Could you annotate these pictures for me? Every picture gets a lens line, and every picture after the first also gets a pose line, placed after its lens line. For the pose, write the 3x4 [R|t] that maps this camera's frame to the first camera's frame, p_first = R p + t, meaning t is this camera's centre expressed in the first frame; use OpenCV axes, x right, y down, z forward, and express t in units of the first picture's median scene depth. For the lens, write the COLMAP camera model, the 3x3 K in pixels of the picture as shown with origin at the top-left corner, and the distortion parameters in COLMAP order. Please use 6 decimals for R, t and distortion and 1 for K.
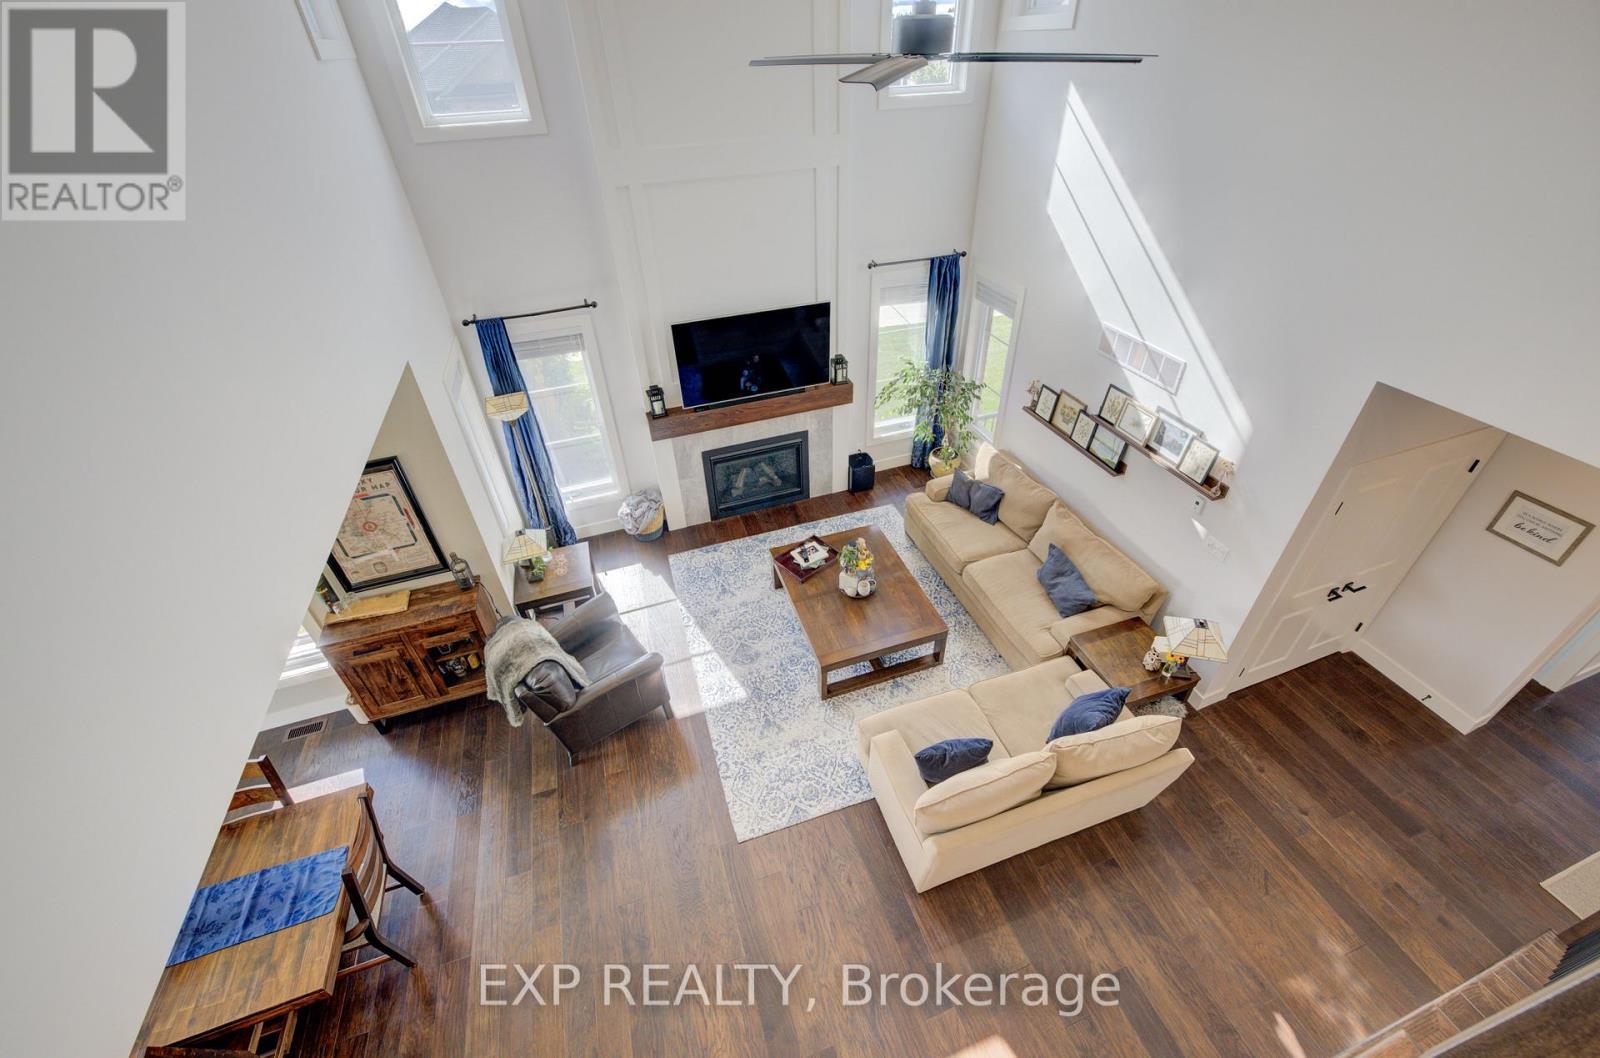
lens RADIAL K [[656.9, 0, 799.7], [0, 656.9, 509.4], [0, 0, 1]] dist [-0.002208, 0.000001]
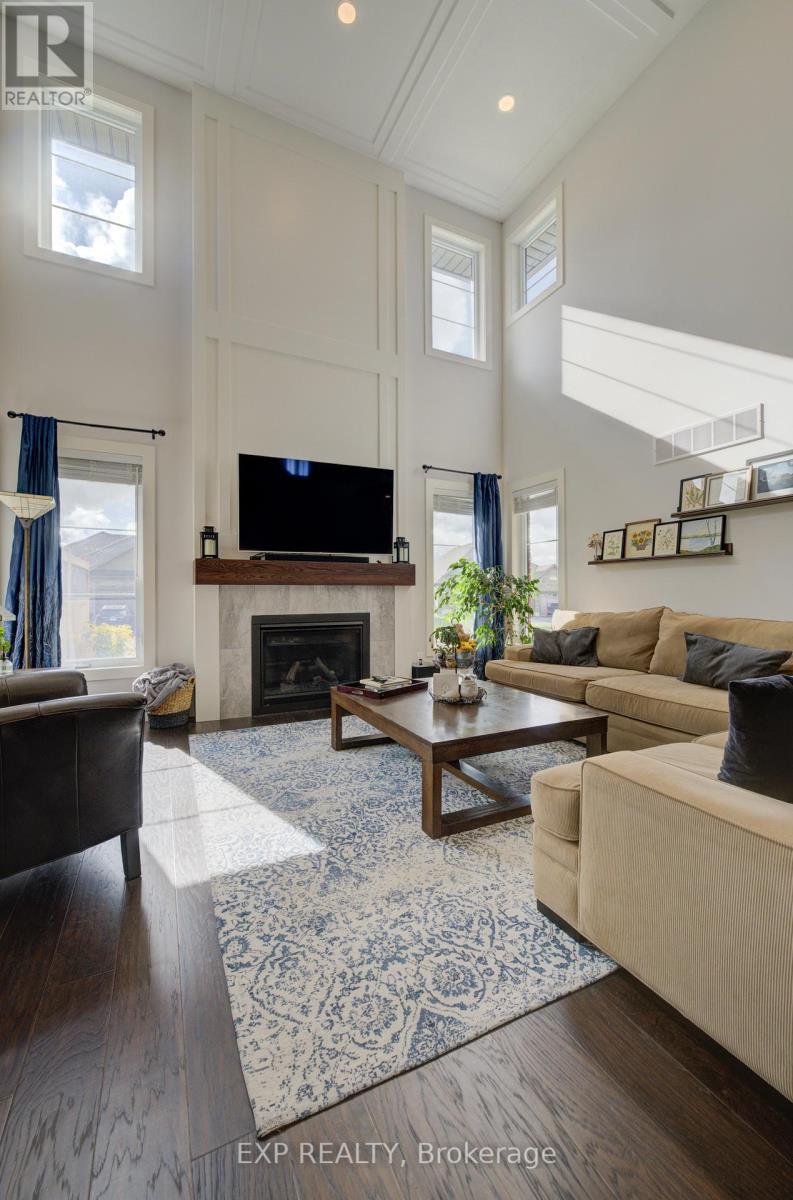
lens RADIAL K [[492.6, 0, 396.2], [0, 492.6, 591.8], [0, 0, 1]] dist [-0.002208, 0.000001]
pose [[0.991287, 0.025572, 0.129212, -0.048827], [0.058542, 0.793224, -0.606110, 0.331178], [-0.117993, 0.608393, 0.784815, 0.489248]]
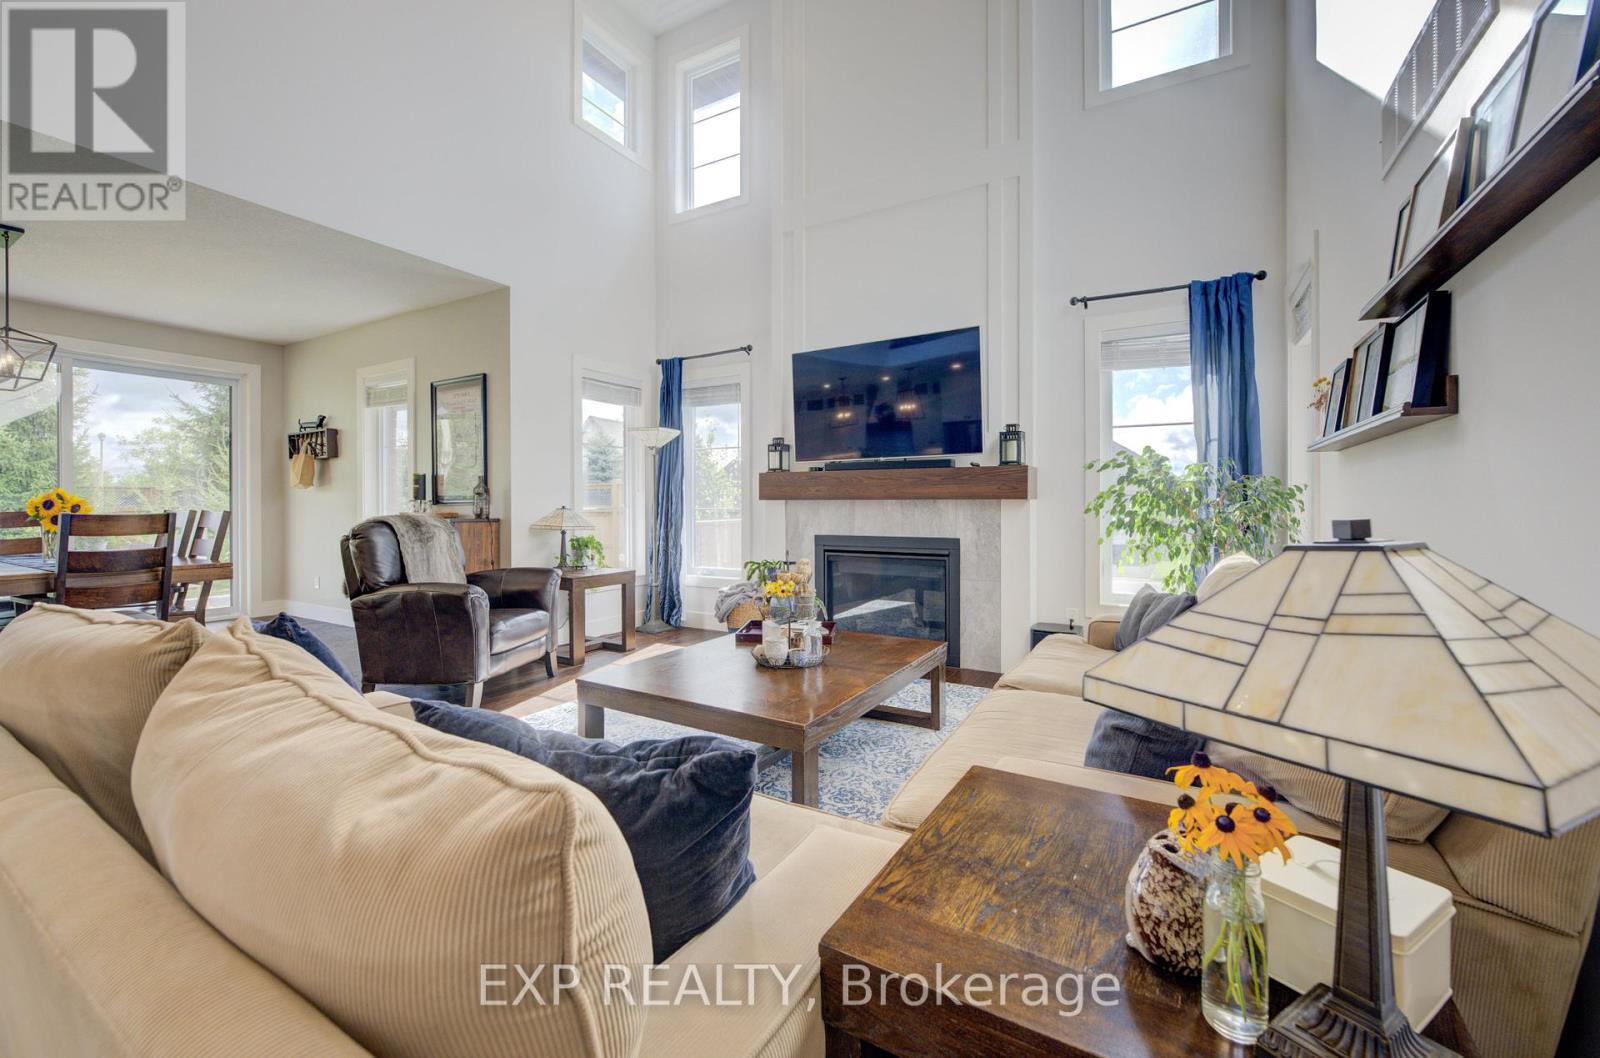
lens RADIAL K [[656.9, 0, 799.7], [0, 656.9, 509.4], [0, 0, 1]] dist [-0.002208, 0.000001]
pose [[0.651139, 0.035969, -0.758106, 0.469100], [-0.474191, 0.799195, -0.369365, 0.201839], [0.592588, 0.599995, 0.537443, 0.619255]]
